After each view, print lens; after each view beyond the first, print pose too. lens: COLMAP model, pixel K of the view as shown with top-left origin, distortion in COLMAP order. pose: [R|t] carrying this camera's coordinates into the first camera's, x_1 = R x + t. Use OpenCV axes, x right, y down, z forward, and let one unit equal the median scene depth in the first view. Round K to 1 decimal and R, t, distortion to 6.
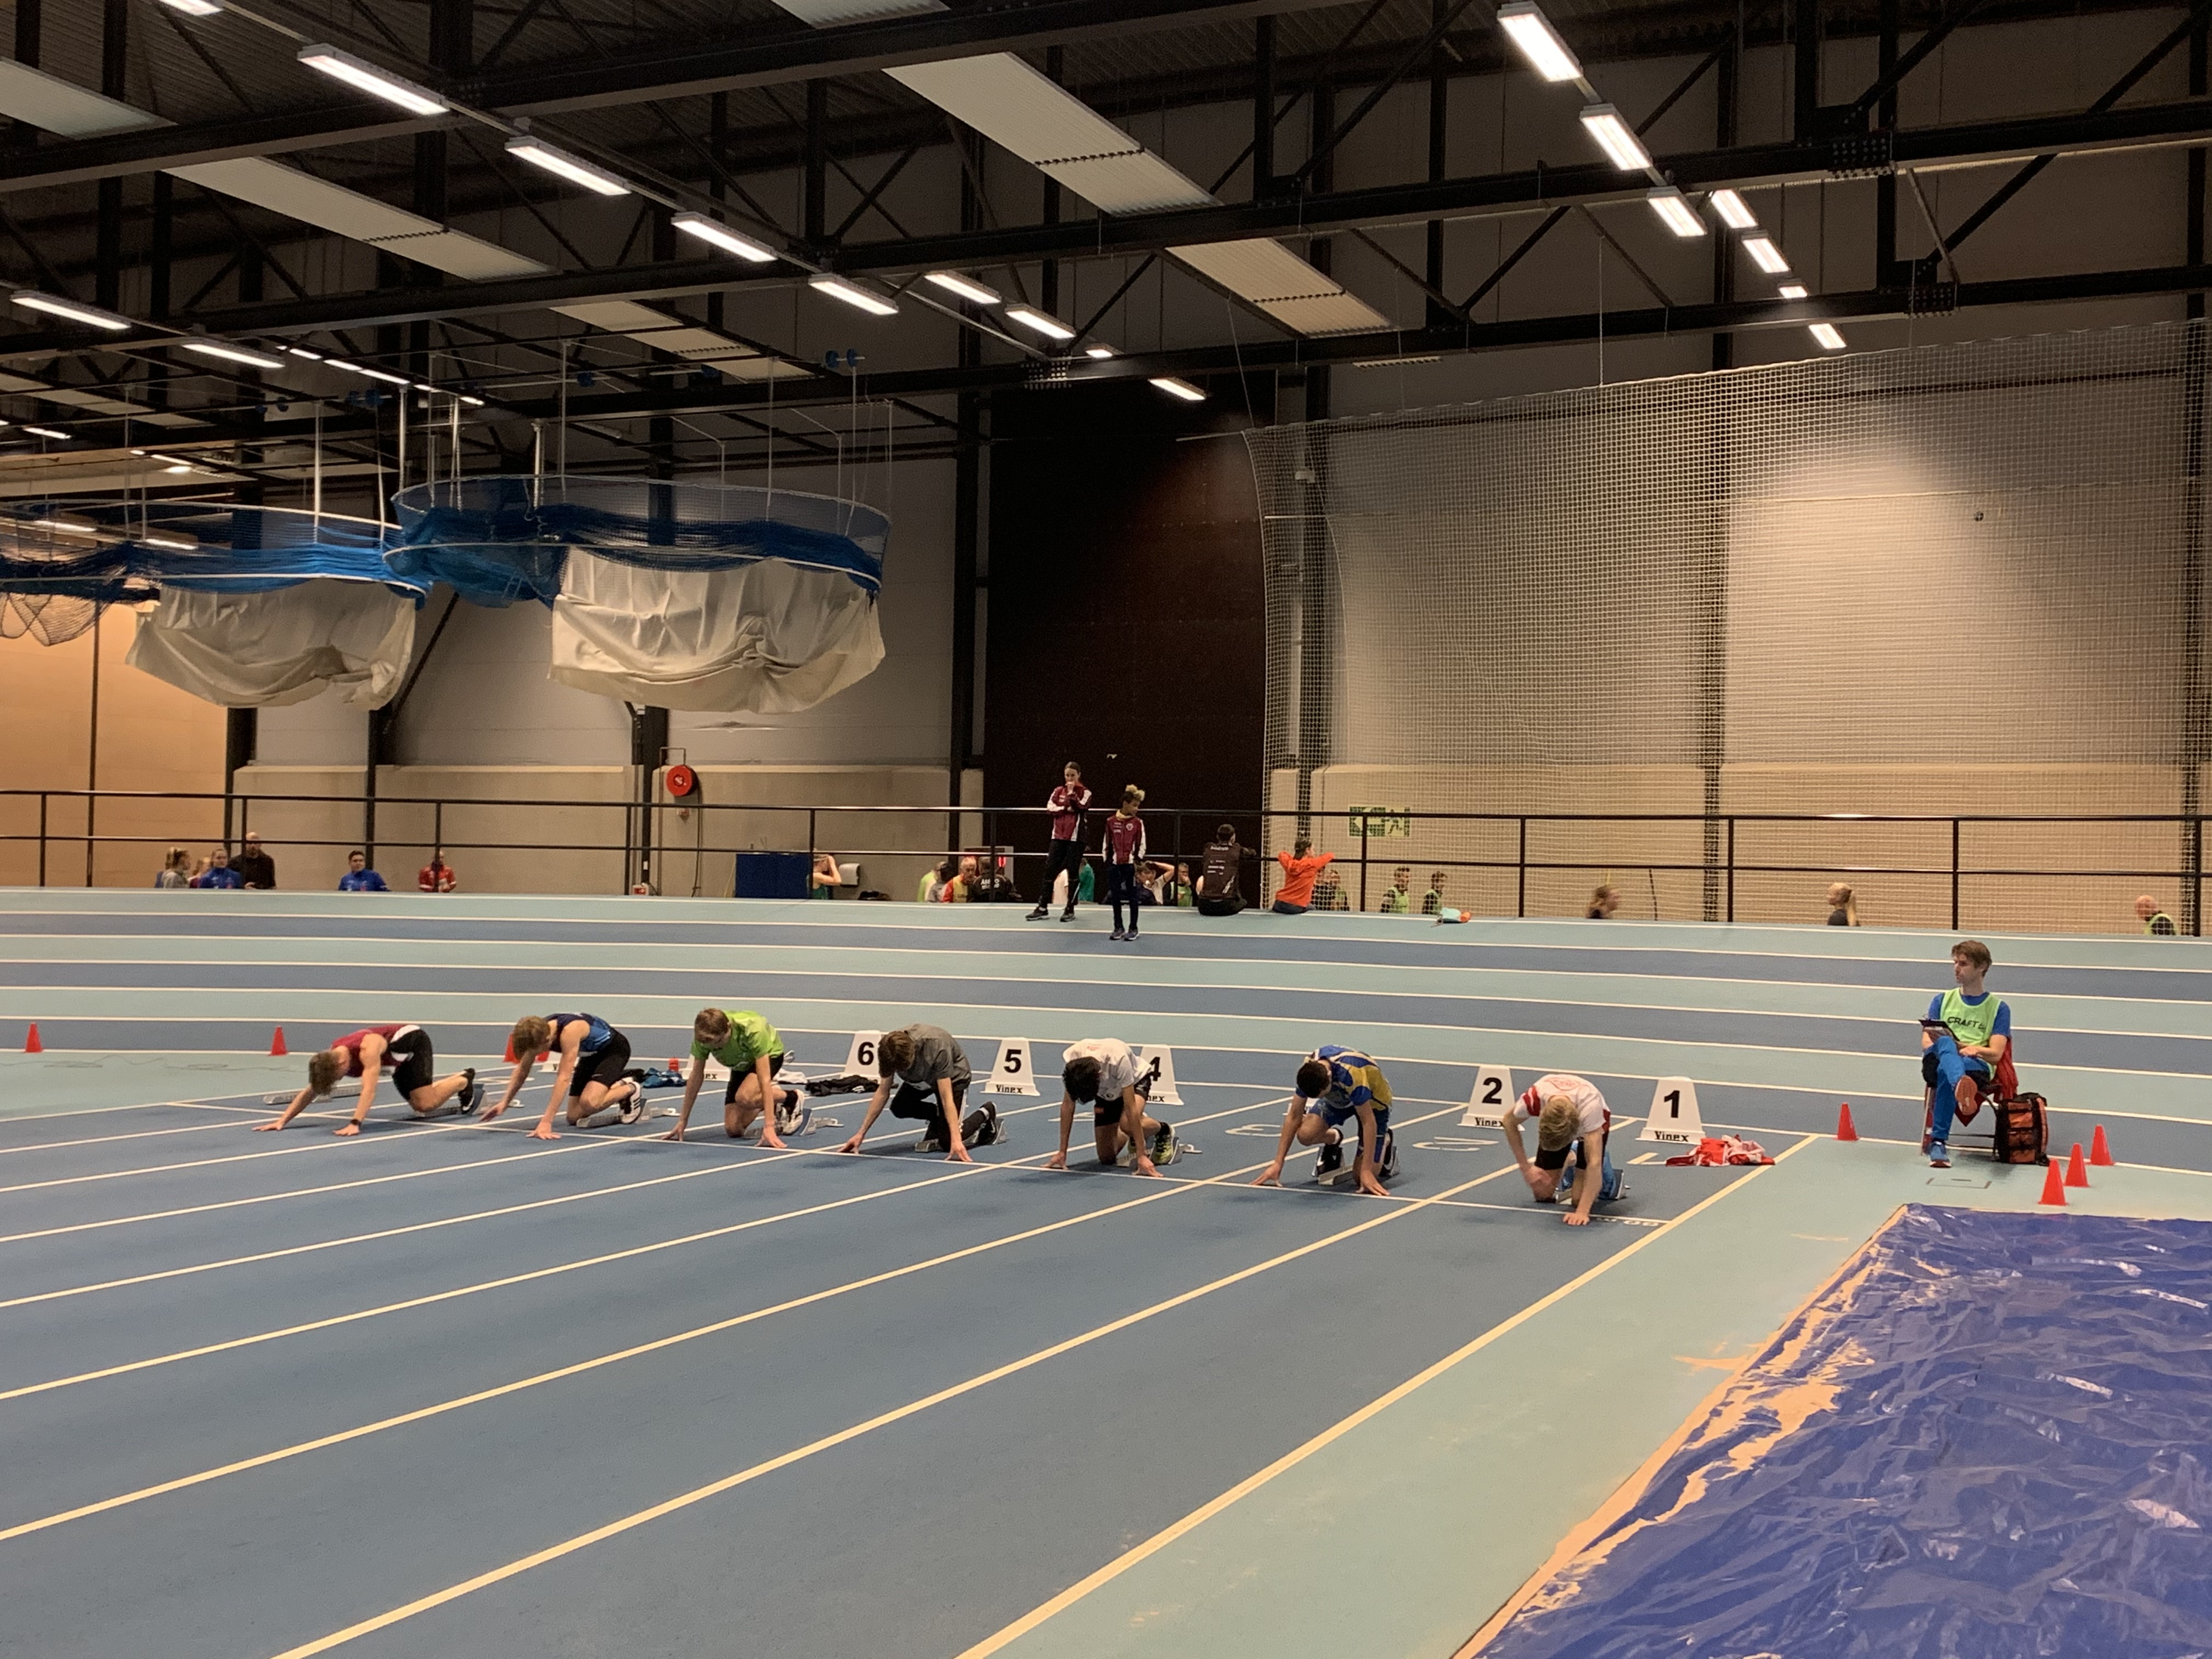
lens RADIAL K [[2346.4, 0, 1111.0], [0, 2346.4, 838.2], [0, 0, 1]] dist [0.028616, 0.000000]
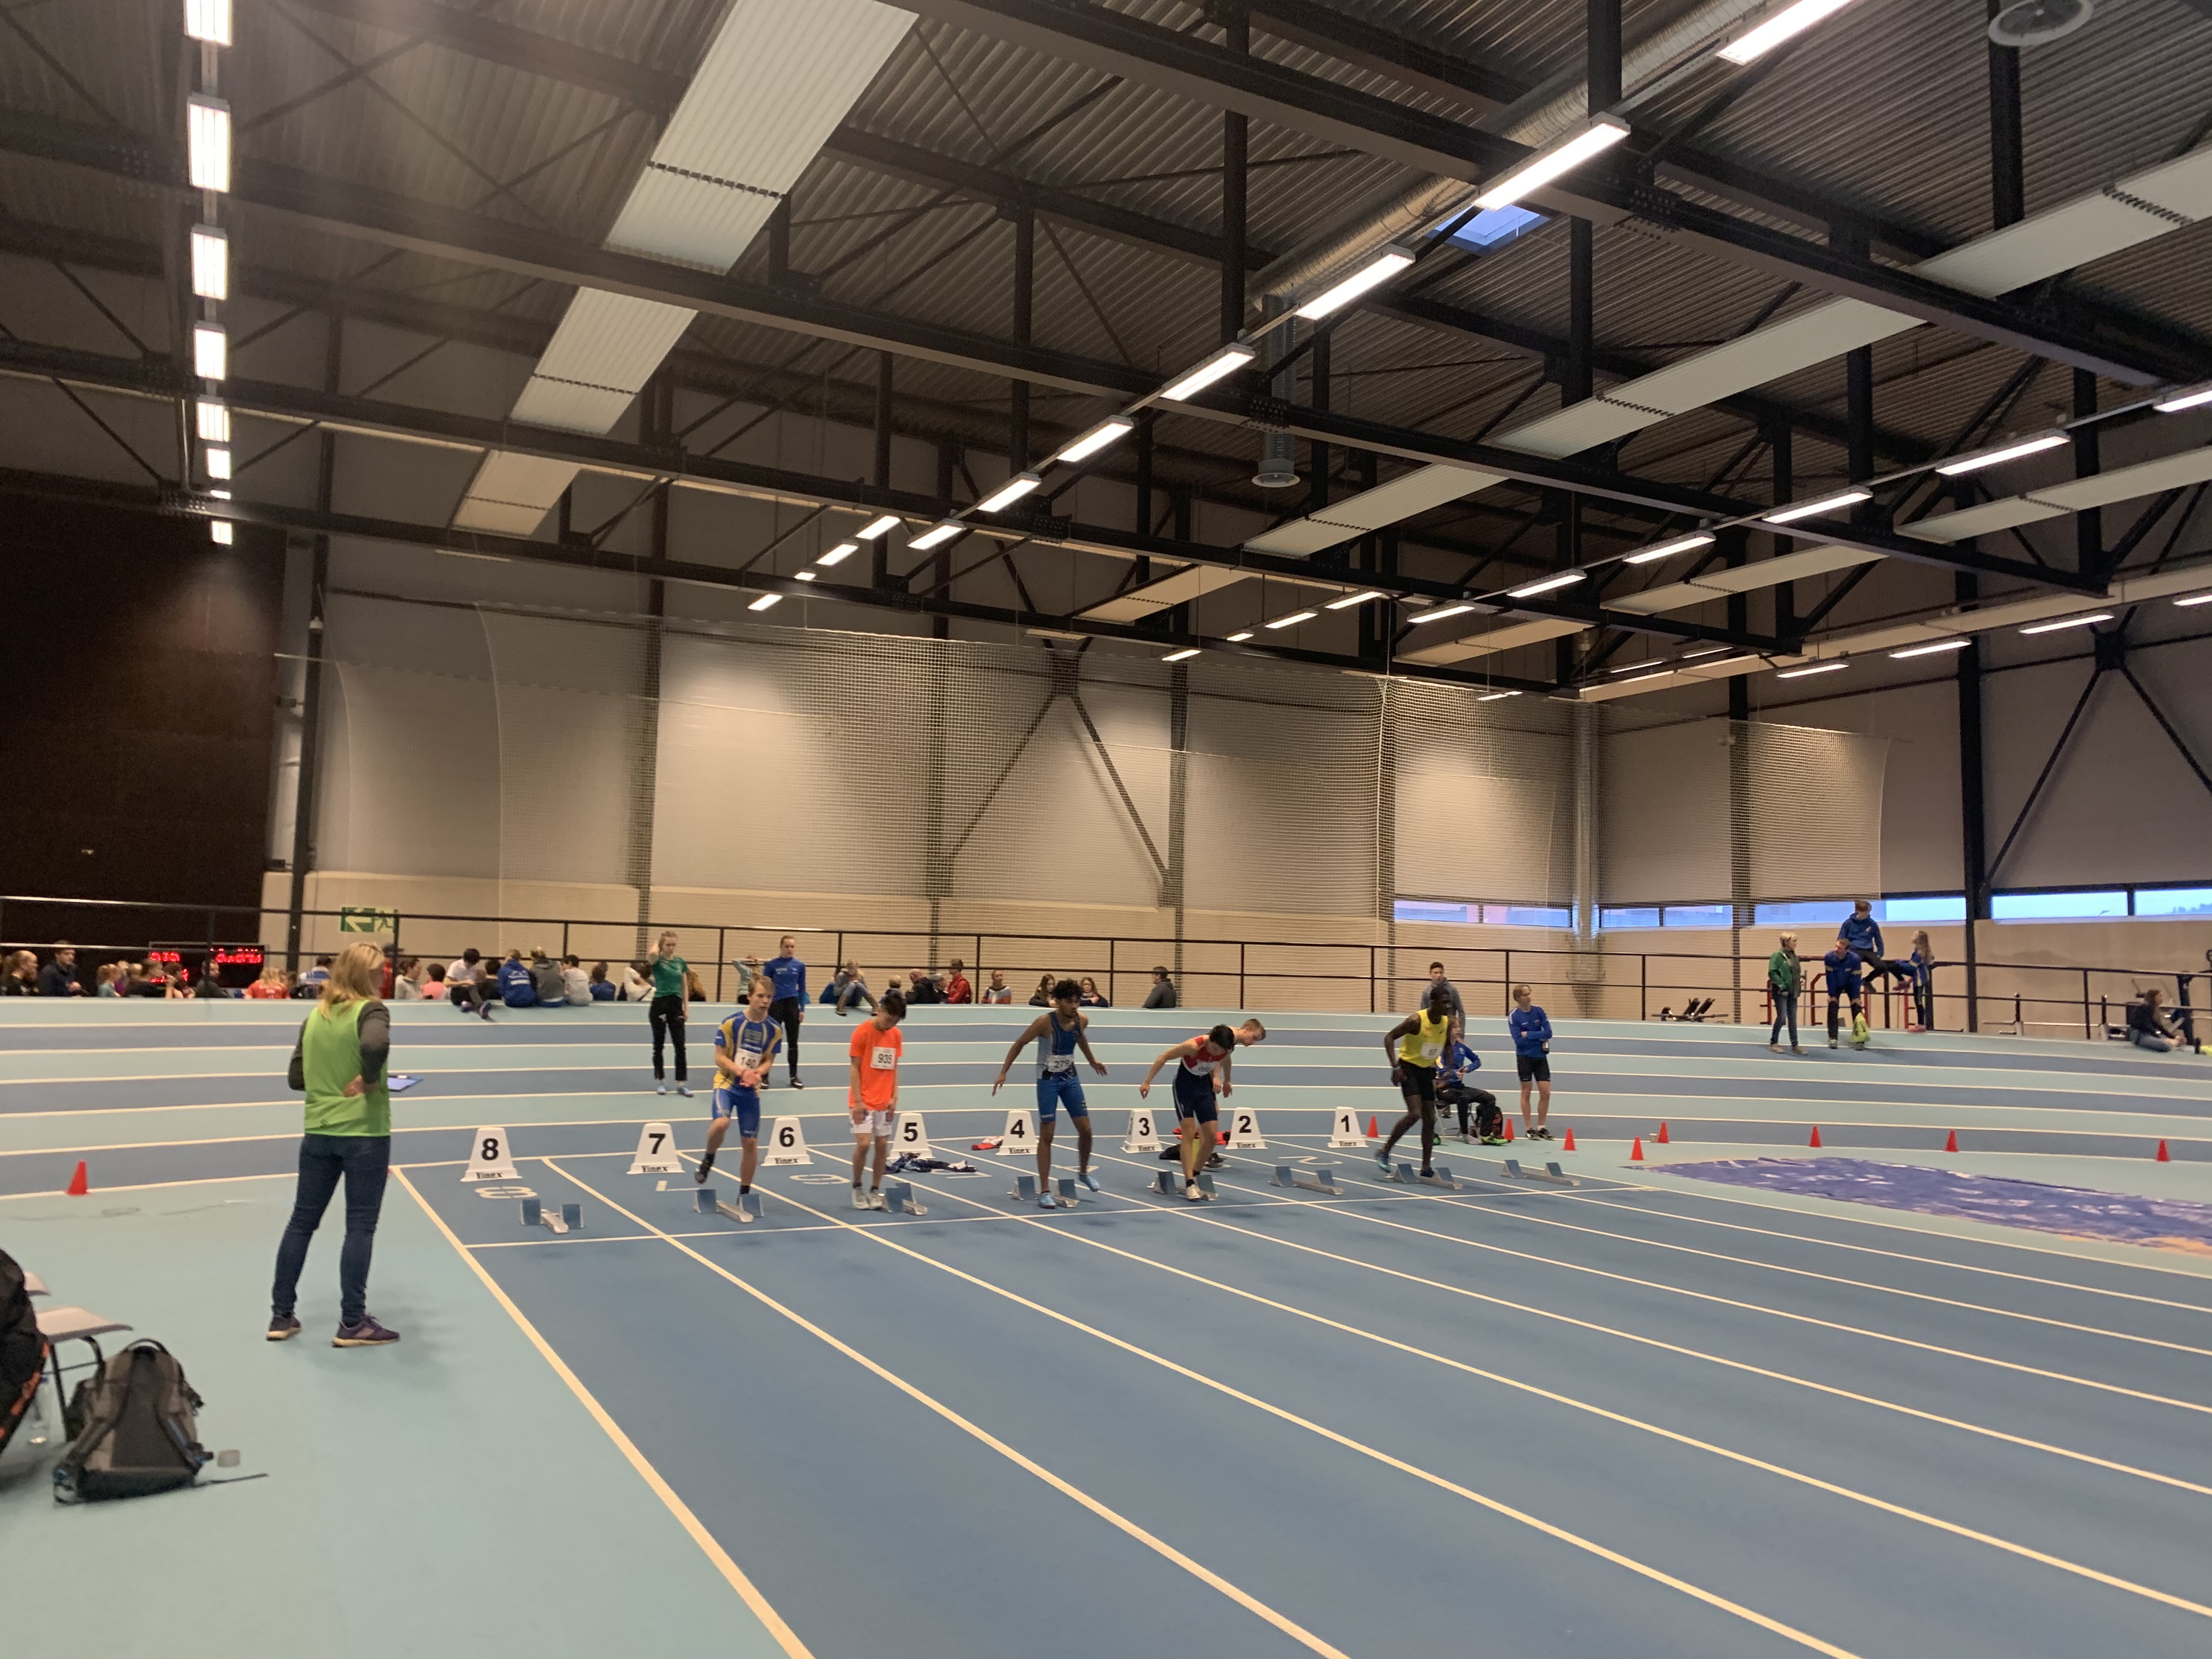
lens RADIAL K [[1679.3, 0, 1111.0], [0, 1679.3, 816.5], [0, 0, 1]] dist [-0.007678, -0.003489]
pose [[0.603217, 0.068844, 0.794600, -0.361908], [-0.018413, 0.997204, -0.072419, -0.005371], [-0.797364, 0.029053, 0.602799, 0.189837]]
